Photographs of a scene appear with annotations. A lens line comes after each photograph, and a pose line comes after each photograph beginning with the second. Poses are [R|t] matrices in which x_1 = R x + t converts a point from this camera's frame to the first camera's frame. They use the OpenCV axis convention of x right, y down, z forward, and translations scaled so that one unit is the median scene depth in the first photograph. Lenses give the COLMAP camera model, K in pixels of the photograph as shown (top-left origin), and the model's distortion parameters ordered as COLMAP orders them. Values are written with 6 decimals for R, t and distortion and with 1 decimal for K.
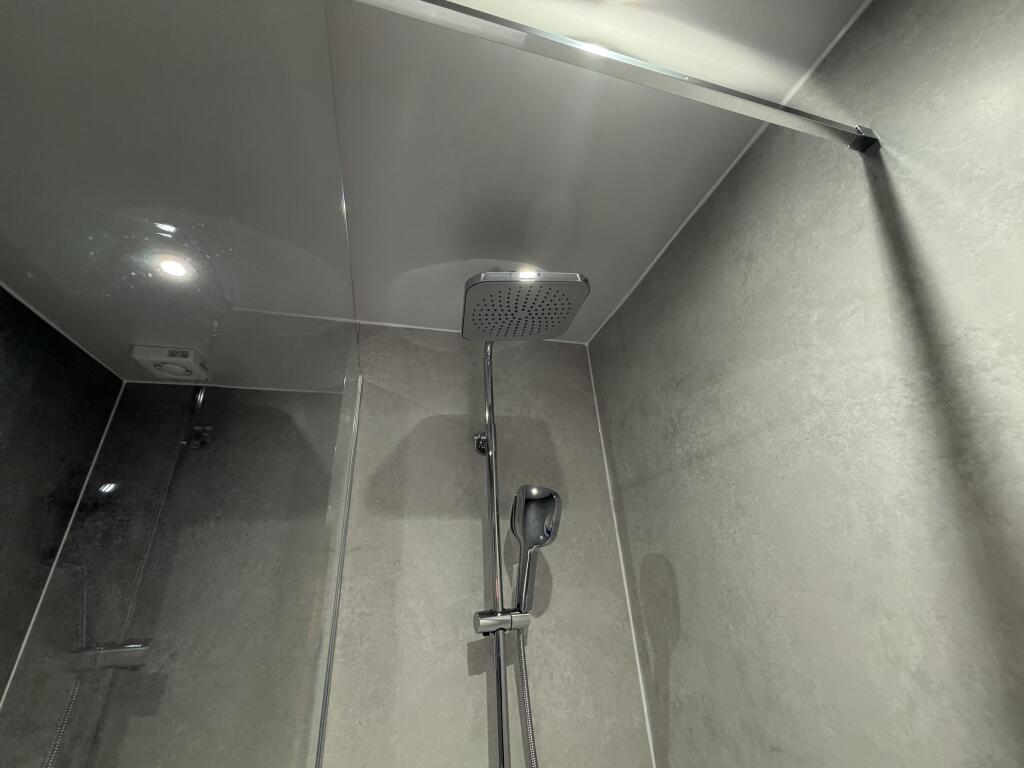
lens RADIAL K [[411.6, 0, 508.8], [0, 411.6, 382.6], [0, 0, 1]] dist [-0.001961, -0.000046]
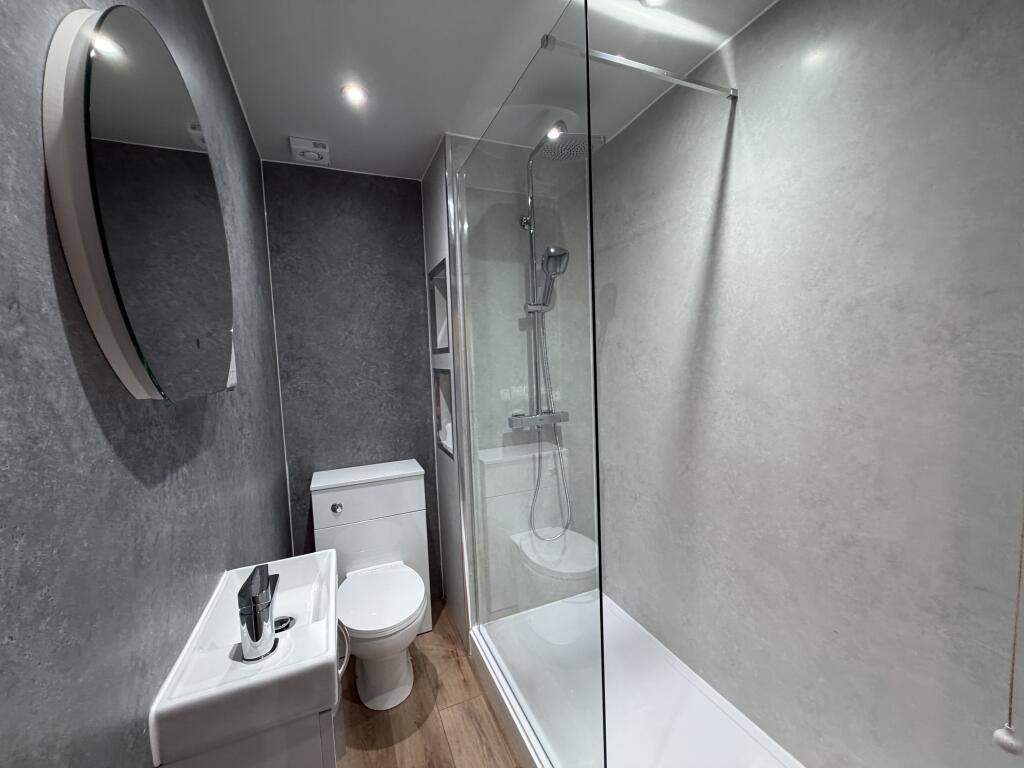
lens RADIAL K [[411.6, 0, 508.8], [0, 411.6, 382.6], [0, 0, 1]] dist [-0.001961, -0.000046]
pose [[0.991573, 0.011249, 0.129056, -0.448574], [-0.072276, 0.874799, 0.479065, -0.116755], [-0.107510, -0.484356, 0.868240, -1.093068]]
